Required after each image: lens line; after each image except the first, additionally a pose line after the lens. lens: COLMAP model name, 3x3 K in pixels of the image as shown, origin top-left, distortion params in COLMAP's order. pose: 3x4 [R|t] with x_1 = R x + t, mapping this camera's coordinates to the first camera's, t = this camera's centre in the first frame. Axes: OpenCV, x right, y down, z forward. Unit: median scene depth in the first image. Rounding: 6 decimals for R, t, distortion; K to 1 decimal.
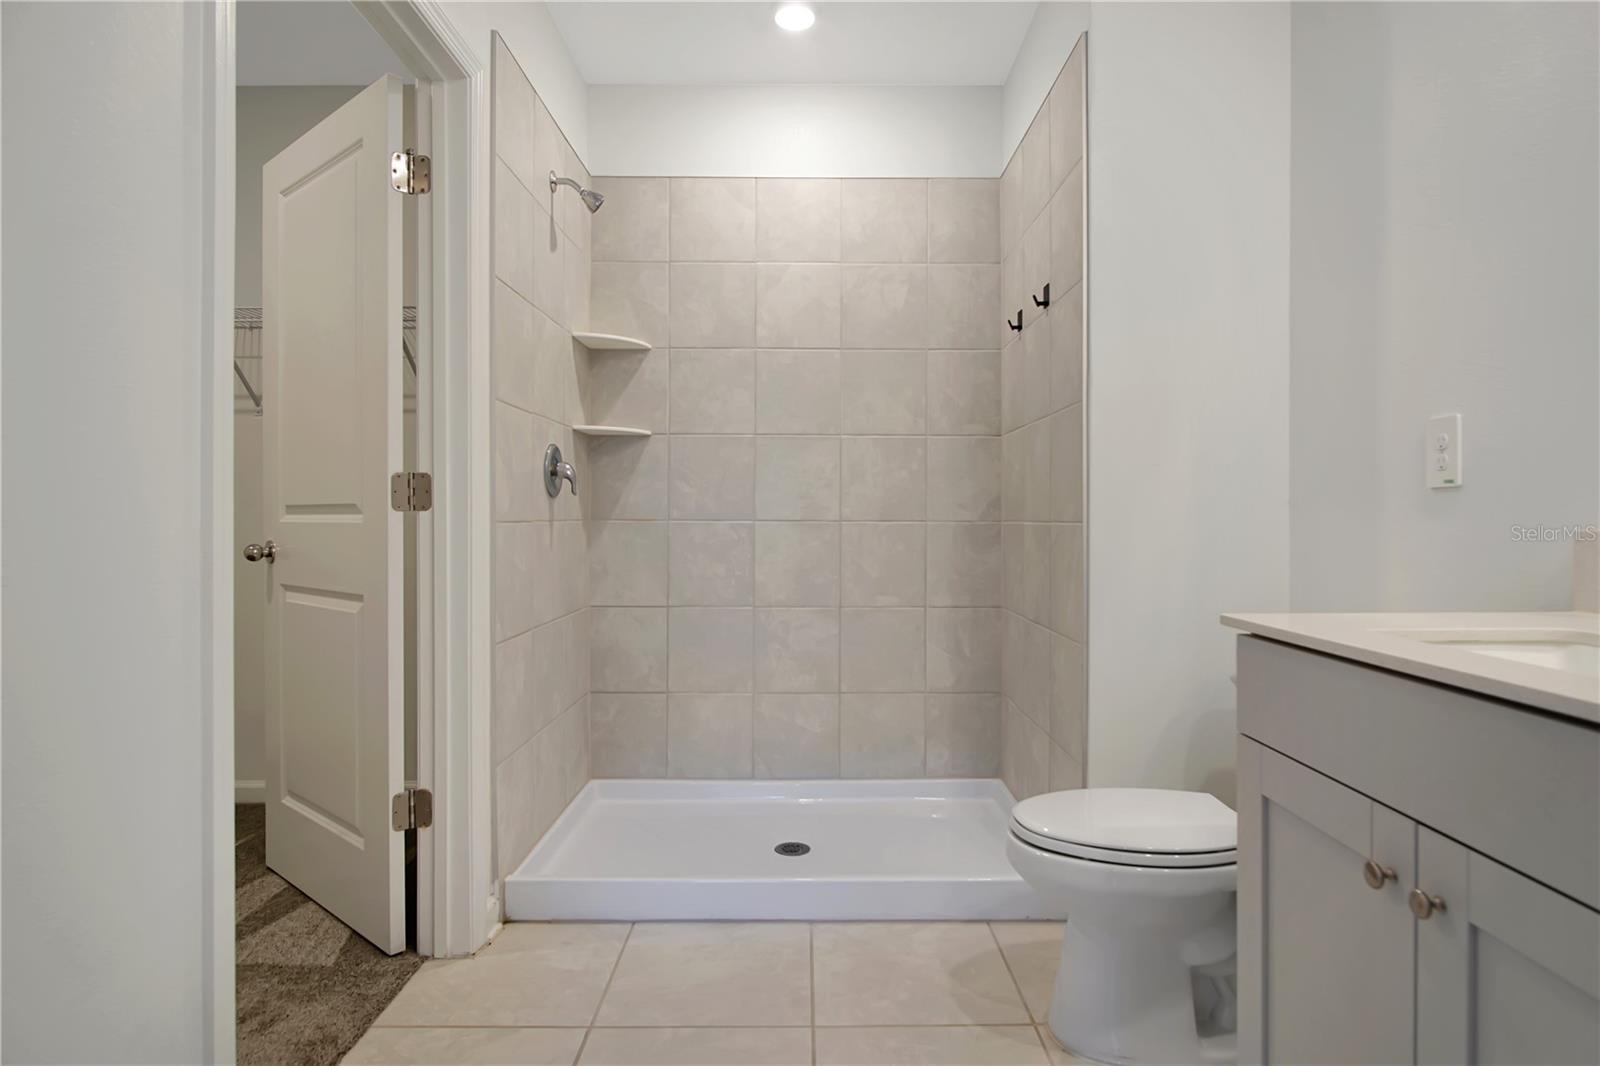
lens RADIAL K [[866.3, 0, 807.2], [0, 866.3, 522.0], [0, 0, 1]] dist [-0.007591, -0.000277]
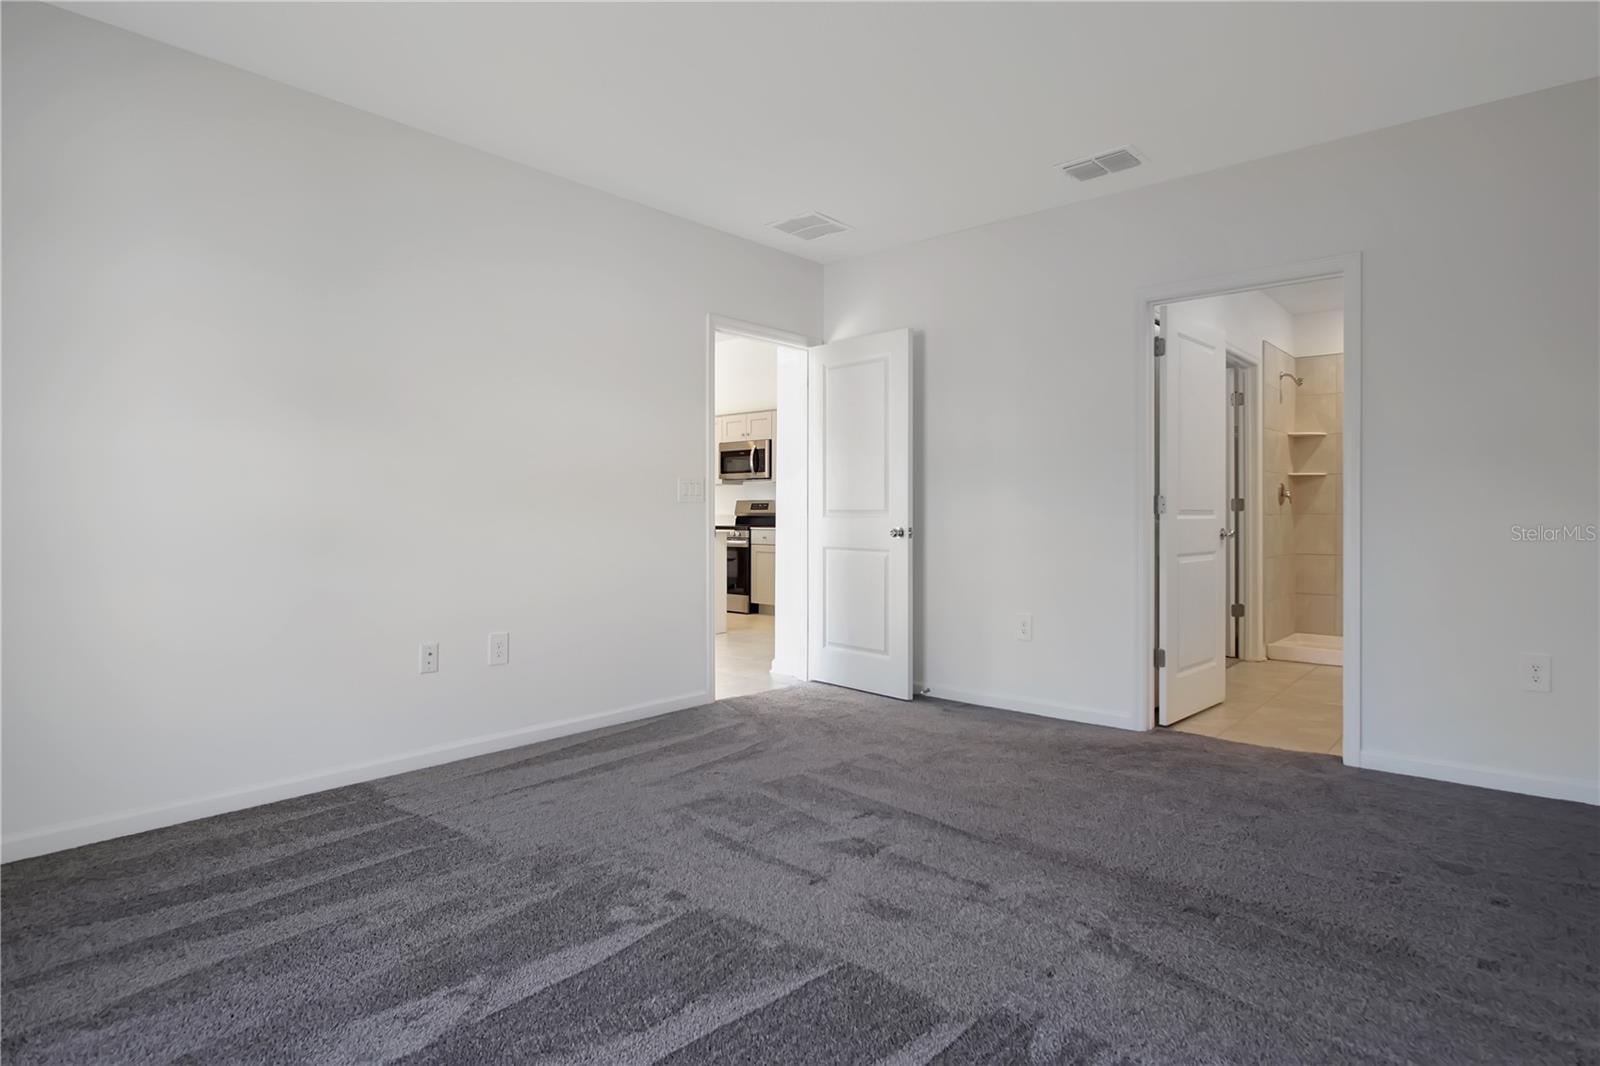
lens RADIAL K [[866.3, 0, 799.1], [0, 866.3, 507.6], [0, 0, 1]] dist [-0.007591, -0.000277]
pose [[0.751232, -0.004304, -0.660024, 0.264188], [-0.005282, 0.999908, -0.012533, 0.014498], [0.660017, 0.012901, 0.751140, -1.559884]]
